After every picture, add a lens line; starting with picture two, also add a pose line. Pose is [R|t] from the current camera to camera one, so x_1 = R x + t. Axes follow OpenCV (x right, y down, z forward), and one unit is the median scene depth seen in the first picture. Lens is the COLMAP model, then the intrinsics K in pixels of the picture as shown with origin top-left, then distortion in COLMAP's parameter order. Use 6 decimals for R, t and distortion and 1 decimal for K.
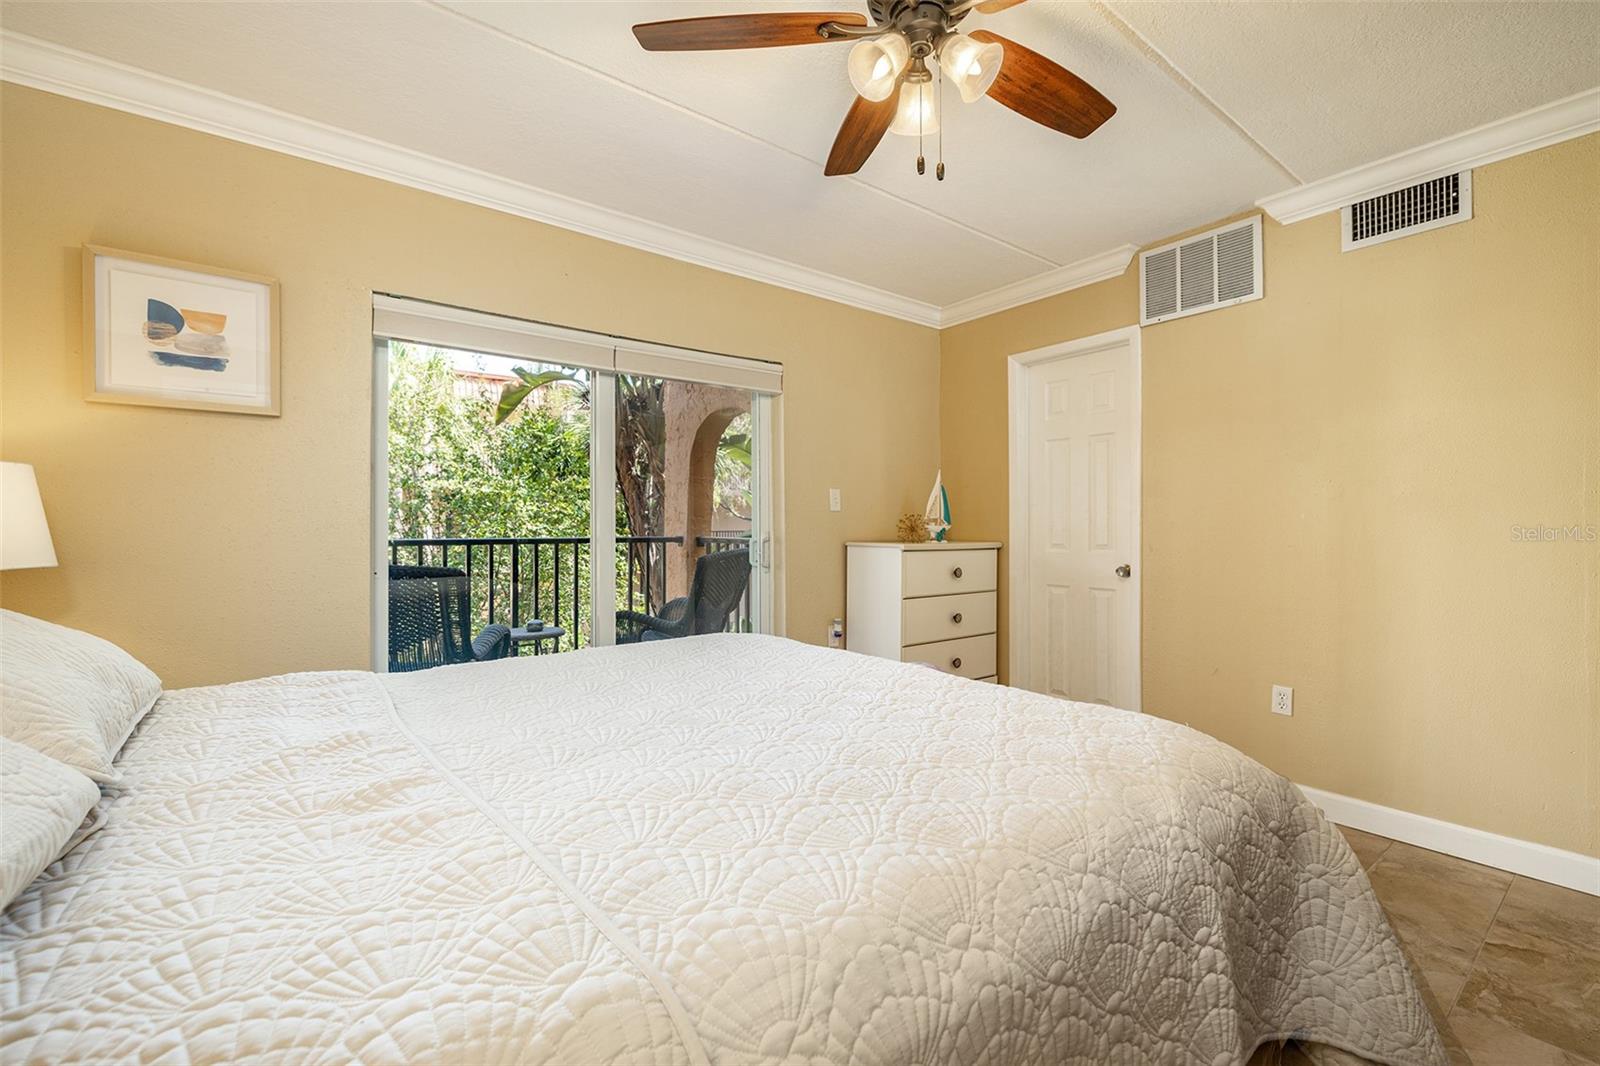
lens RADIAL K [[688.7, 0, 800.5], [0, 688.7, 531.1], [0, 0, 1]] dist [0.000374, 0.000024]
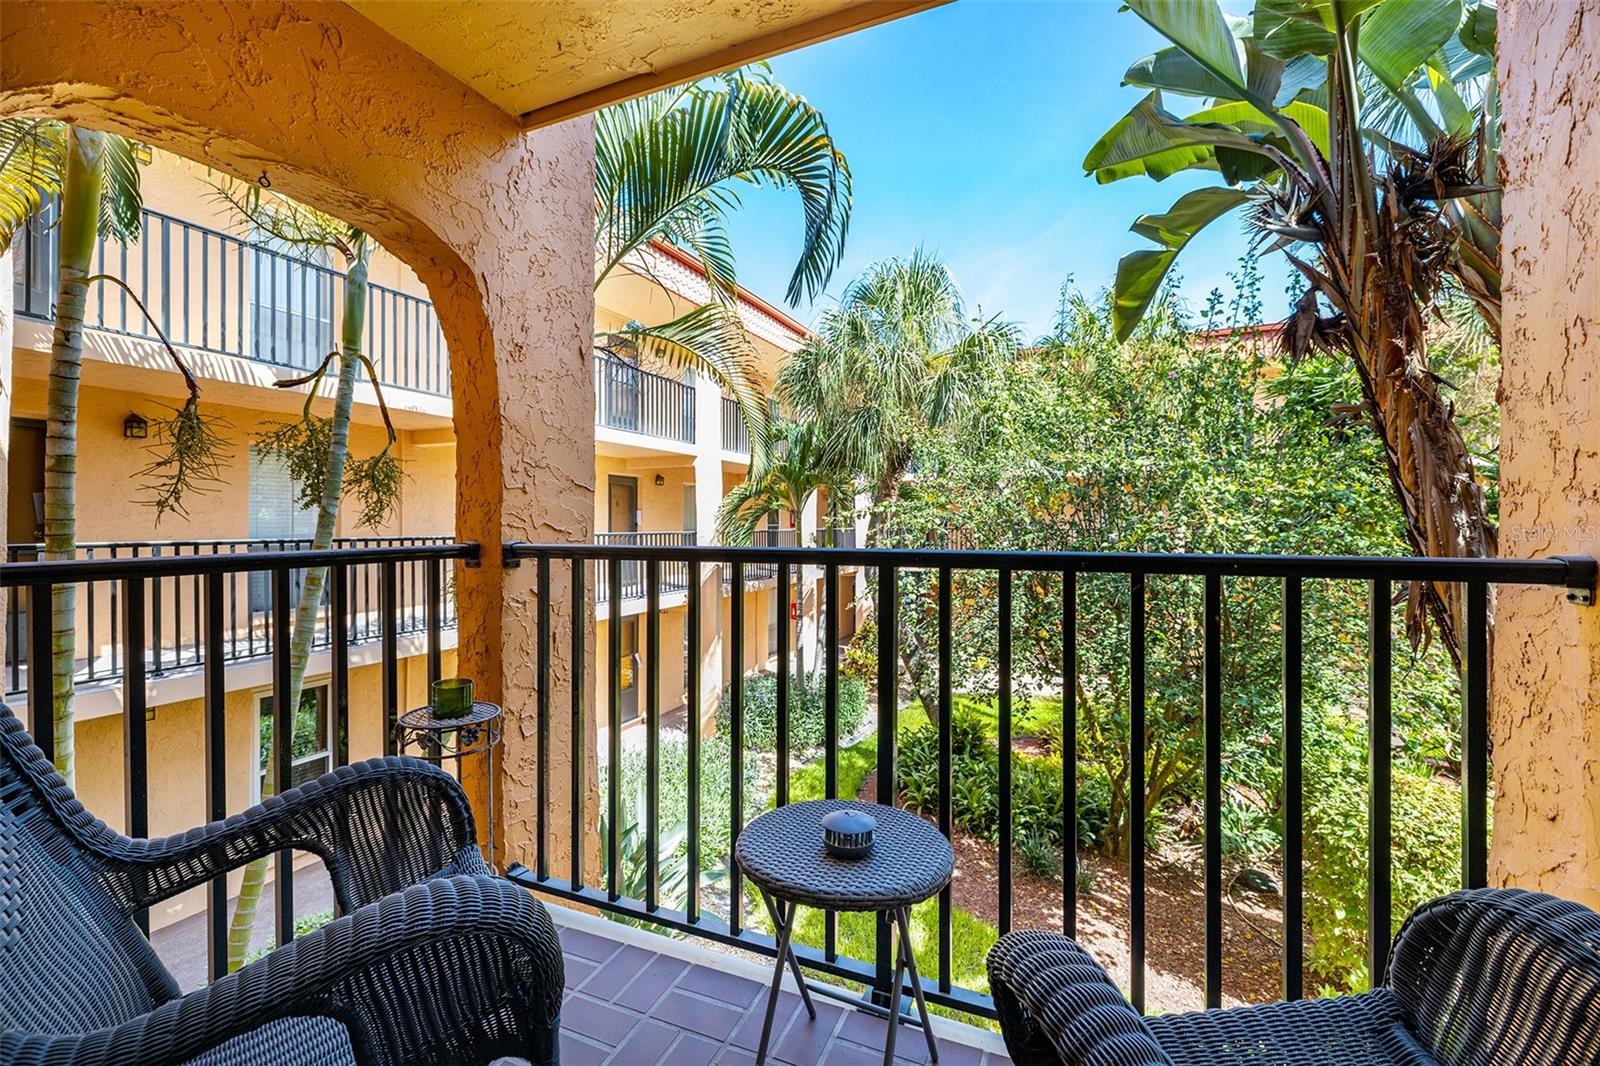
lens RADIAL K [[688.7, 0, 796.0], [0, 688.7, 526.9], [0, 0, 1]] dist [0.000374, 0.000024]
pose [[0.486083, 0.001744, -0.873911, -0.084945], [0.002164, 0.999993, 0.003199, -0.004485], [0.873910, -0.003446, 0.486076, 0.538967]]
